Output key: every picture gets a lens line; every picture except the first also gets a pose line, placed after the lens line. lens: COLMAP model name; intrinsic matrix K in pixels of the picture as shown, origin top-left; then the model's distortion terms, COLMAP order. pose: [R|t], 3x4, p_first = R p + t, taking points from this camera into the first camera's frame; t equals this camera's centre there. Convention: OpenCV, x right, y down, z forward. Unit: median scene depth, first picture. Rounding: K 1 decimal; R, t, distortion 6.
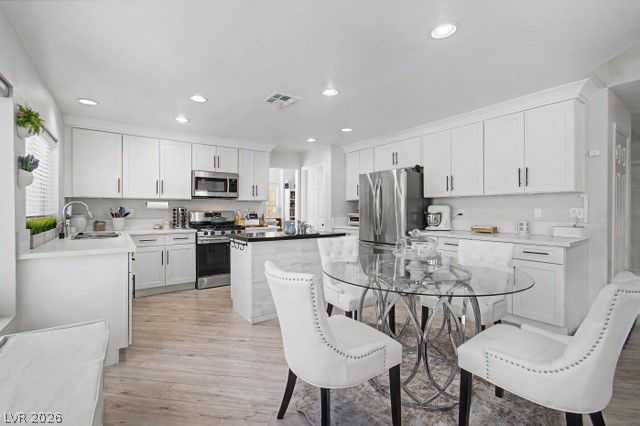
lens RADIAL K [[289.9, 0, 323.9], [0, 289.9, 211.2], [0, 0, 1]] dist [-0.004020, -0.000153]
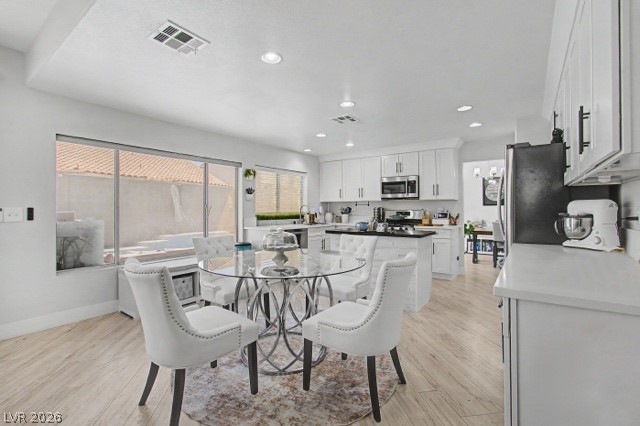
lens RADIAL K [[289.9, 0, 322.7], [0, 289.9, 213.3], [0, 0, 1]] dist [-0.004020, -0.000153]
pose [[0.310408, 0.012426, -0.950522, 0.696267], [0.000283, 0.999913, 0.013164, -0.003133], [0.950603, -0.004355, 0.310378, 0.378356]]
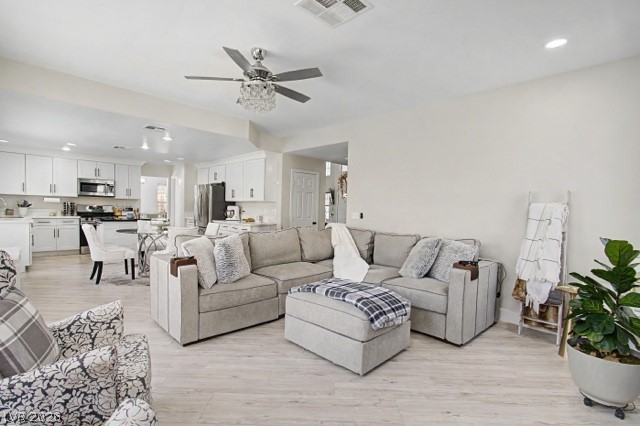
lens RADIAL K [[289.9, 0, 320.4], [0, 289.9, 221.4], [0, 0, 1]] dist [-0.004020, -0.000153]
pose [[0.989507, 0.024170, 0.142448, 0.631216], [-0.030292, 0.998701, 0.040965, -0.014128], [-0.141273, -0.044850, 0.988954, -0.741311]]
